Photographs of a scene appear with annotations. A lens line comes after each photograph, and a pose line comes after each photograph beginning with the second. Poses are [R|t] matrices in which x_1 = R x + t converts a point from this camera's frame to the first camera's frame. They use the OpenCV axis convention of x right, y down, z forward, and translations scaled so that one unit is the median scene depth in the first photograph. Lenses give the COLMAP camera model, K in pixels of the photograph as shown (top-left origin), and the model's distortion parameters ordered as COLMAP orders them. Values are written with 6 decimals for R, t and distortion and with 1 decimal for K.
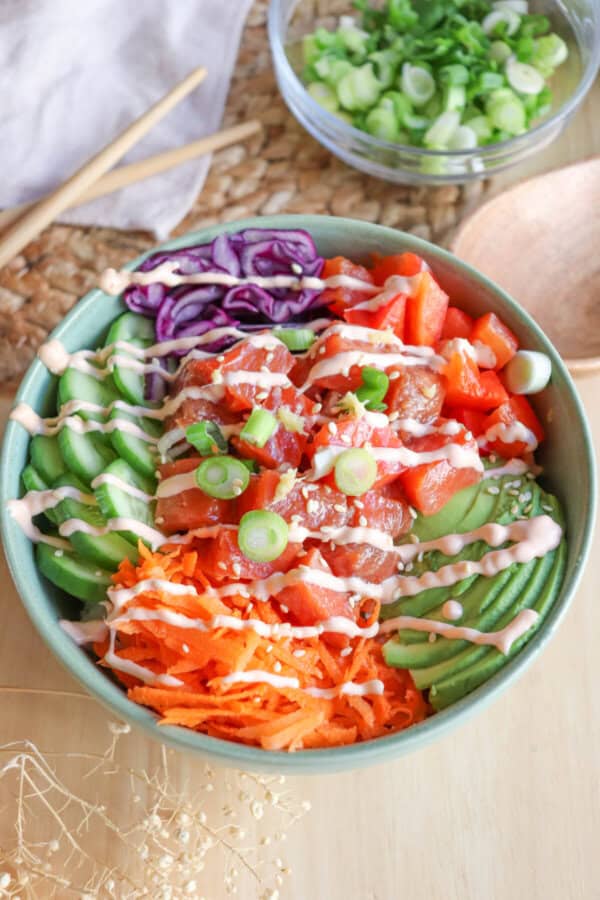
lens RADIAL K [[1233.7, 0, 300.0], [0, 1233.7, 450.0], [0, 0, 1]] dist [-0.025828, 0.093601]
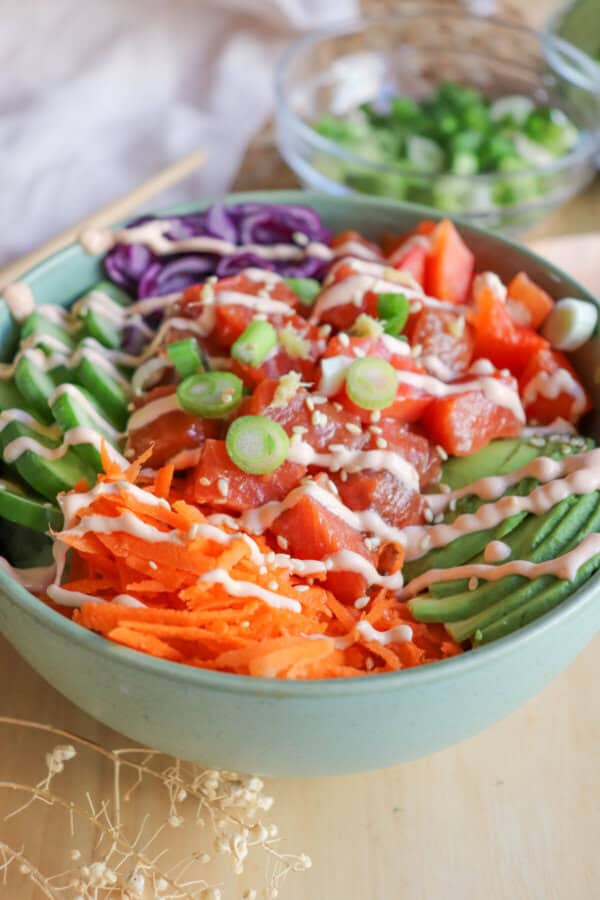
lens RADIAL K [[1226.0, 0, 300.0], [0, 1226.0, 450.0], [0, 0, 1]] dist [-0.029359, 0.042165]
pose [[0.999881, 0.014070, 0.006357, -0.007121], [-0.010846, 0.933141, -0.359346, 0.343032], [-0.010988, 0.359234, 0.933183, 0.248655]]
